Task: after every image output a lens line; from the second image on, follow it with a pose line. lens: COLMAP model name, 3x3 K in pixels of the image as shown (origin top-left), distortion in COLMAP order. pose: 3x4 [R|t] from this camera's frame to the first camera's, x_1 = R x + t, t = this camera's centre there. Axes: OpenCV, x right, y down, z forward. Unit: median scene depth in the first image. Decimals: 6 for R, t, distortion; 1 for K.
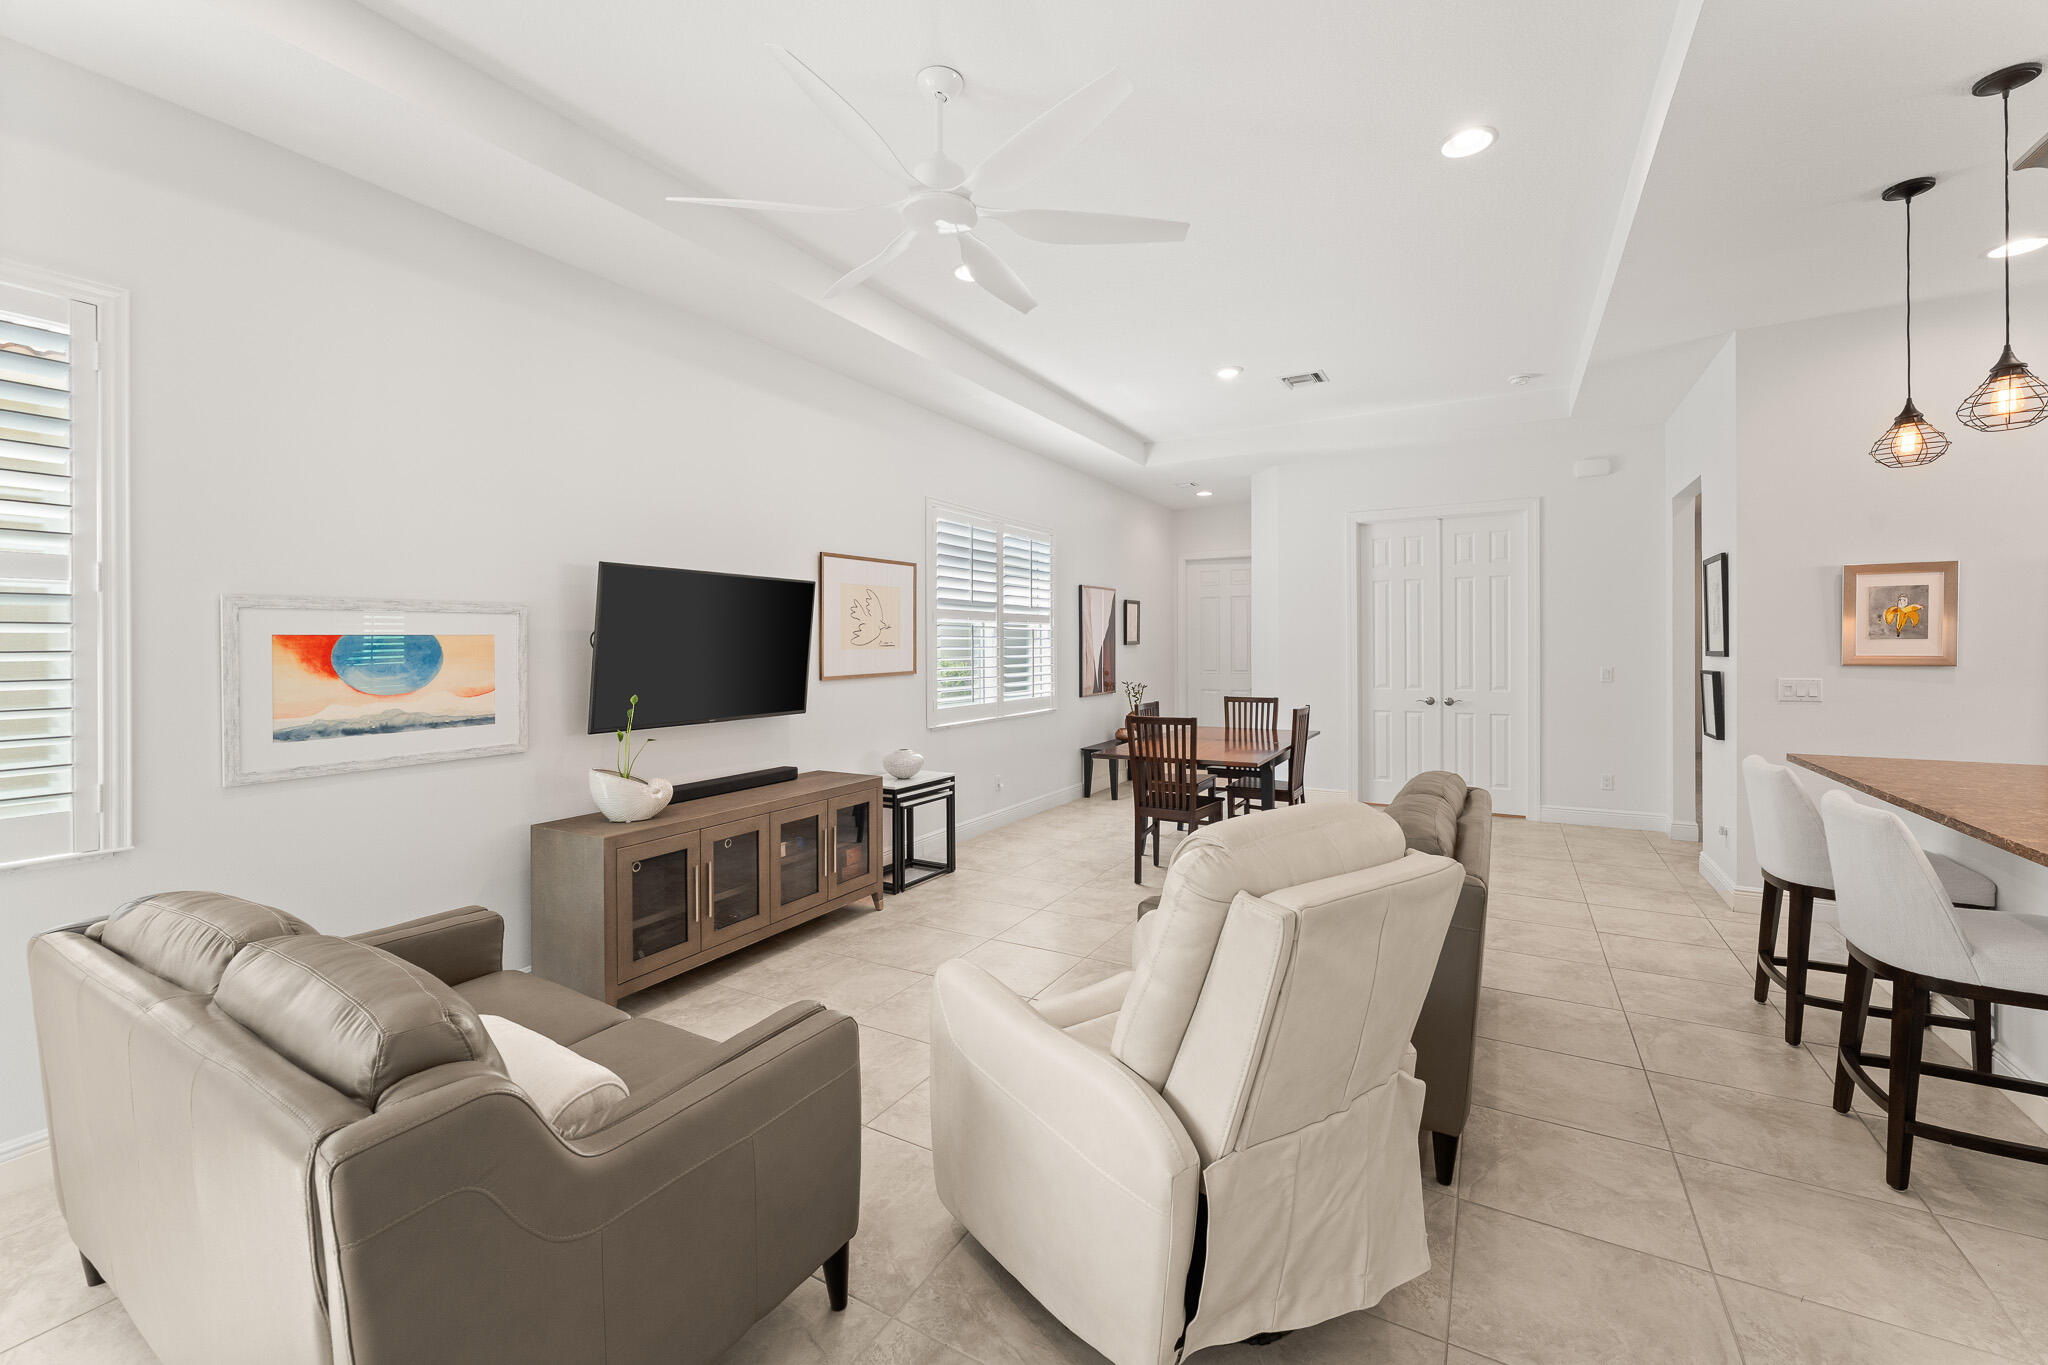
lens RADIAL K [[827.9, 0, 1013.1], [0, 827.9, 648.3], [0, 0, 1]] dist [-0.000572, -0.000218]
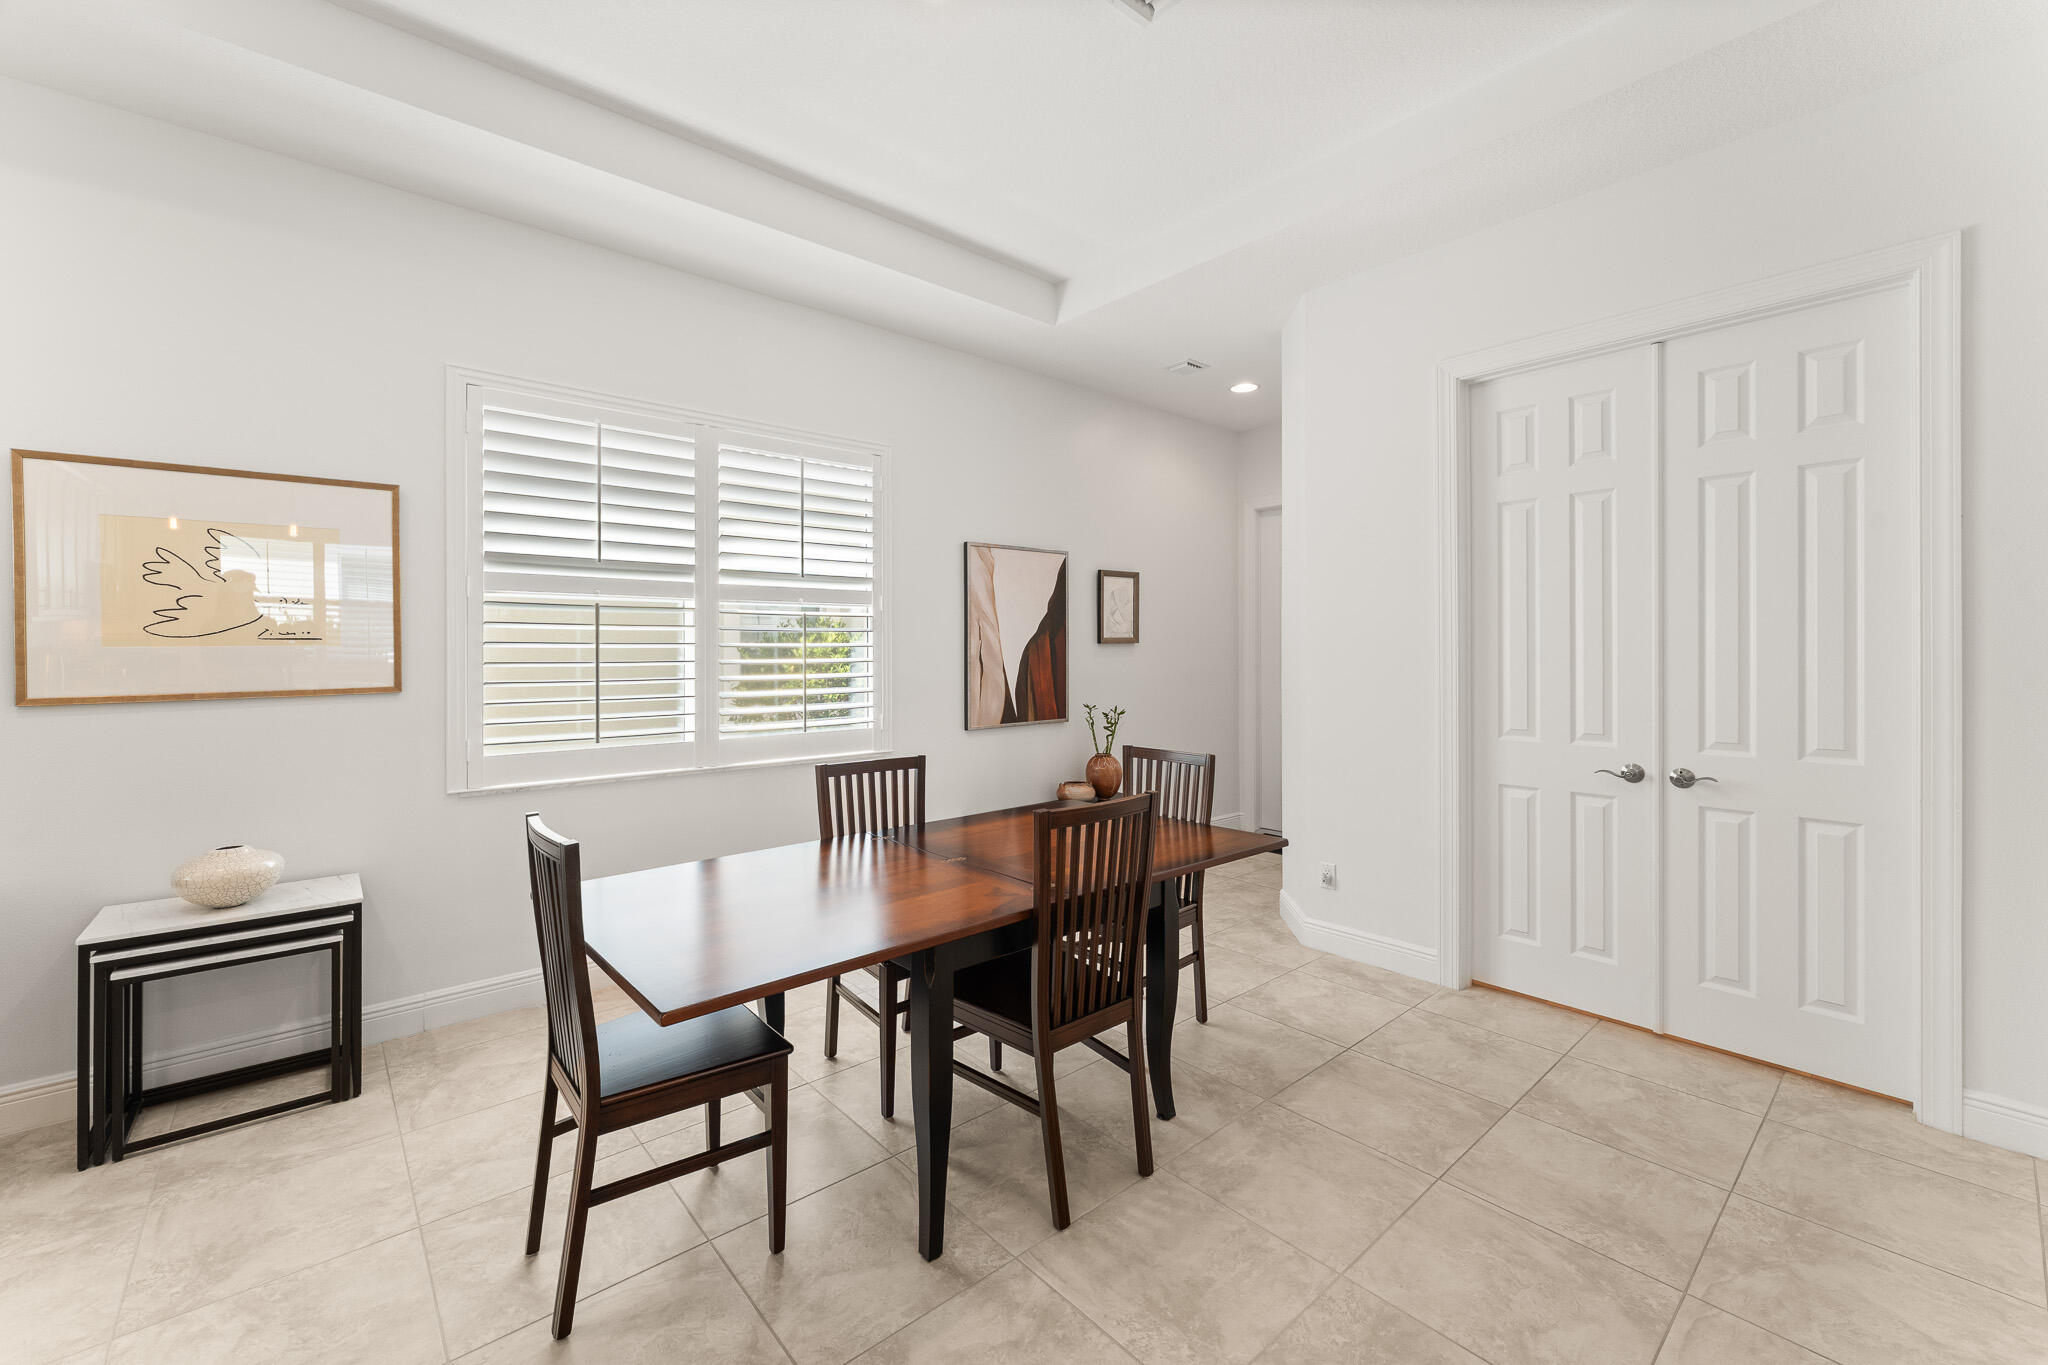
lens RADIAL K [[827.9, 0, 1013.1], [0, 827.9, 648.3], [0, 0, 1]] dist [-0.000572, -0.000218]
pose [[0.945798, 0.003582, -0.324737, 0.564994], [-0.004473, 0.999988, -0.001996, 0.002681], [0.324726, 0.003340, 0.945802, 0.817546]]
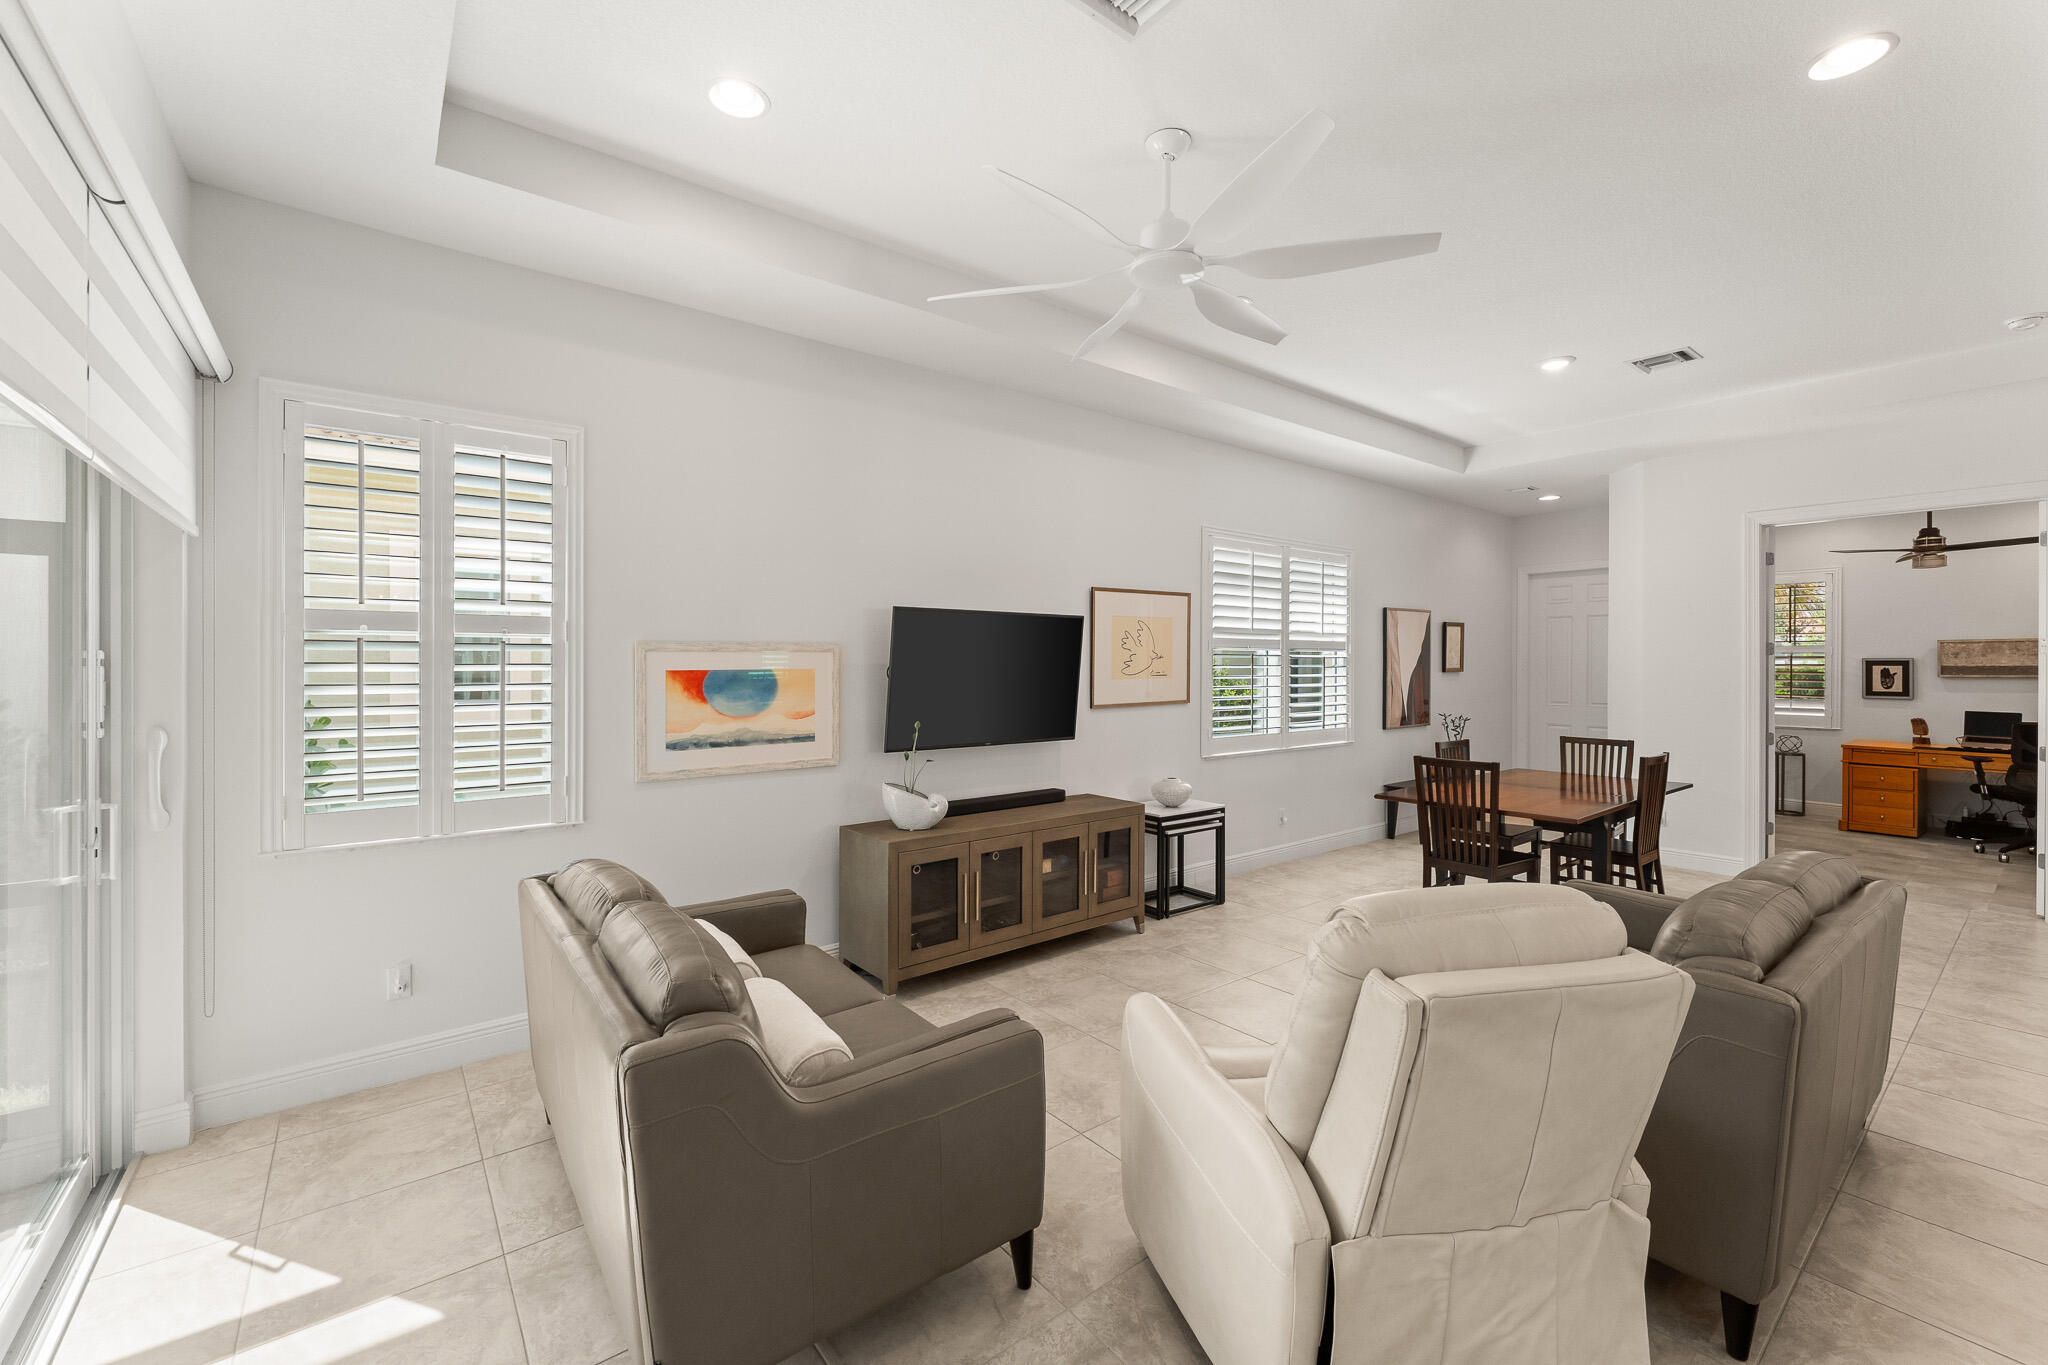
lens RADIAL K [[827.9, 0, 1011.2], [0, 827.9, 664.4], [0, 0, 1]] dist [-0.000104, -0.000419]
pose [[0.926469, 0.008366, -0.376277, 0.079172], [-0.008488, 0.999963, 0.001333, -0.020361], [0.376274, 0.001959, 0.926506, -0.020290]]
